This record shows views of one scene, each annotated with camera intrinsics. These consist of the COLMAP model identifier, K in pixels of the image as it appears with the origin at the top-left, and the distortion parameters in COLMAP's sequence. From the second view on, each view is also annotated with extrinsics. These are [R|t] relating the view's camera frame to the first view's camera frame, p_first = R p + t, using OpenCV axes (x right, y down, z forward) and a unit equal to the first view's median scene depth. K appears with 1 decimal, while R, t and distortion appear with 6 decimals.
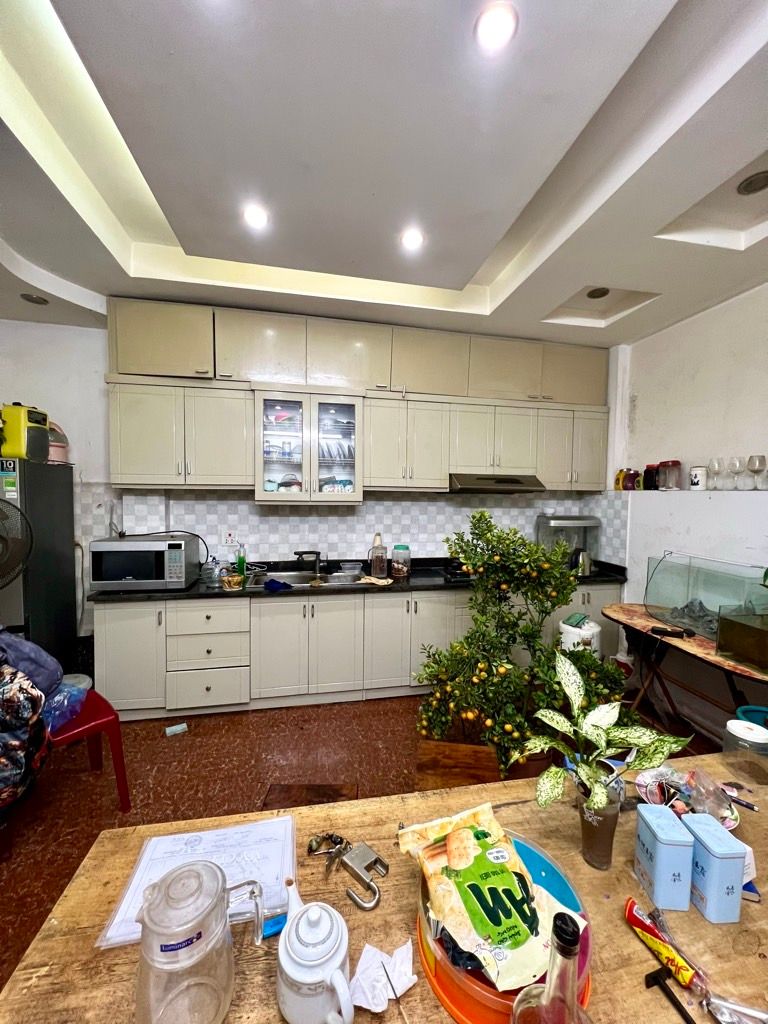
lens RADIAL K [[406.7, 0, 385.8], [0, 406.7, 510.4], [0, 0, 1]] dist [-0.005866, 0.000450]
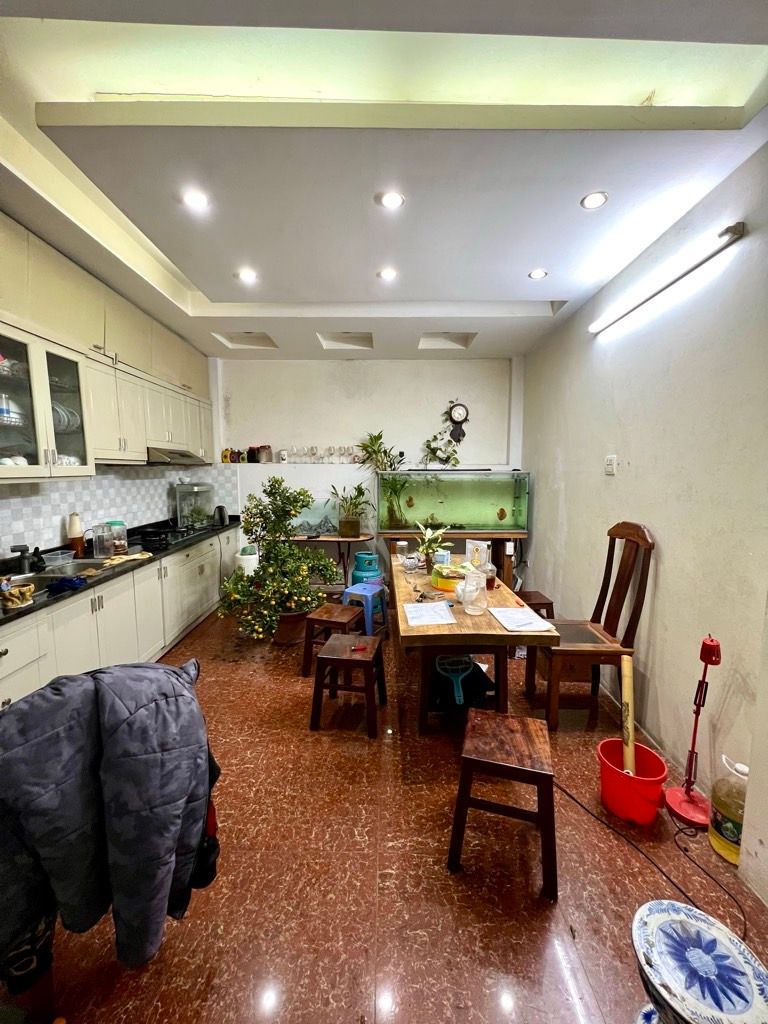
lens RADIAL K [[406.7, 0, 383.9], [0, 406.7, 510.7], [0, 0, 1]] dist [-0.005866, 0.000450]
pose [[0.183115, -0.114072, 0.976451, -0.765509], [0.042151, 0.993243, 0.108129, -0.014367], [-0.982187, 0.021358, 0.186686, 0.200722]]
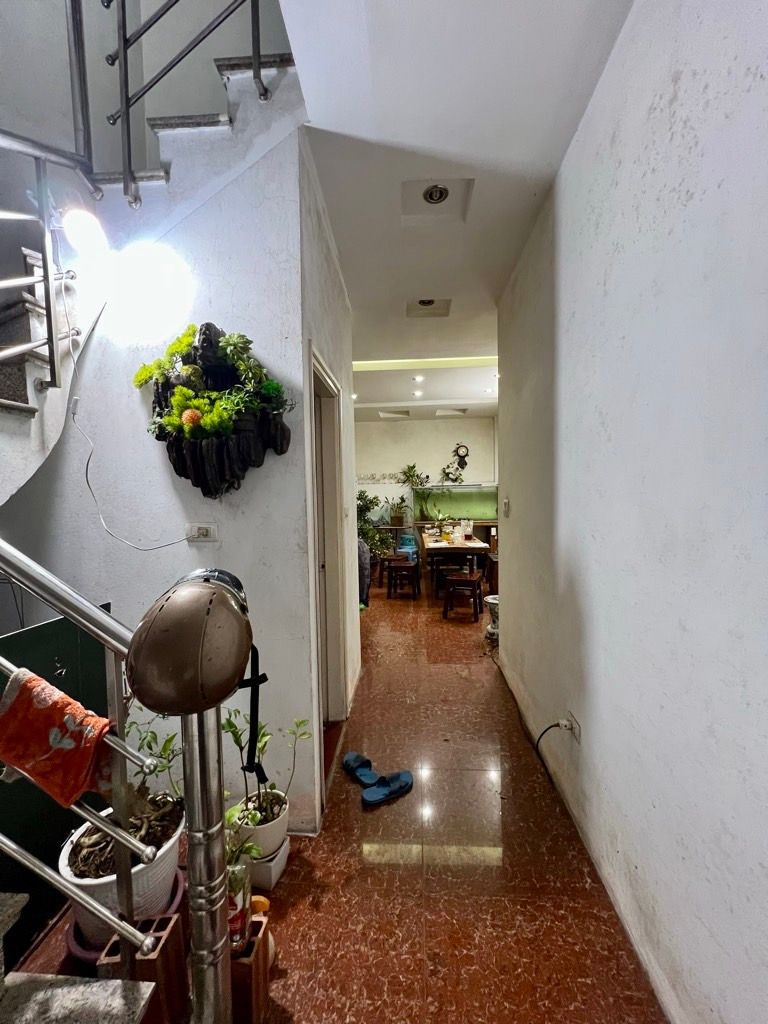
lens RADIAL K [[415.2, 0, 381.0], [0, 415.2, 513.7], [0, 0, 1]] dist [-0.000456, -0.000155]
pose [[0.263392, -0.067502, 0.962324, -1.736332], [0.064103, 0.996569, 0.052359, 0.014432], [-0.962557, 0.047897, 0.266816, 0.029753]]
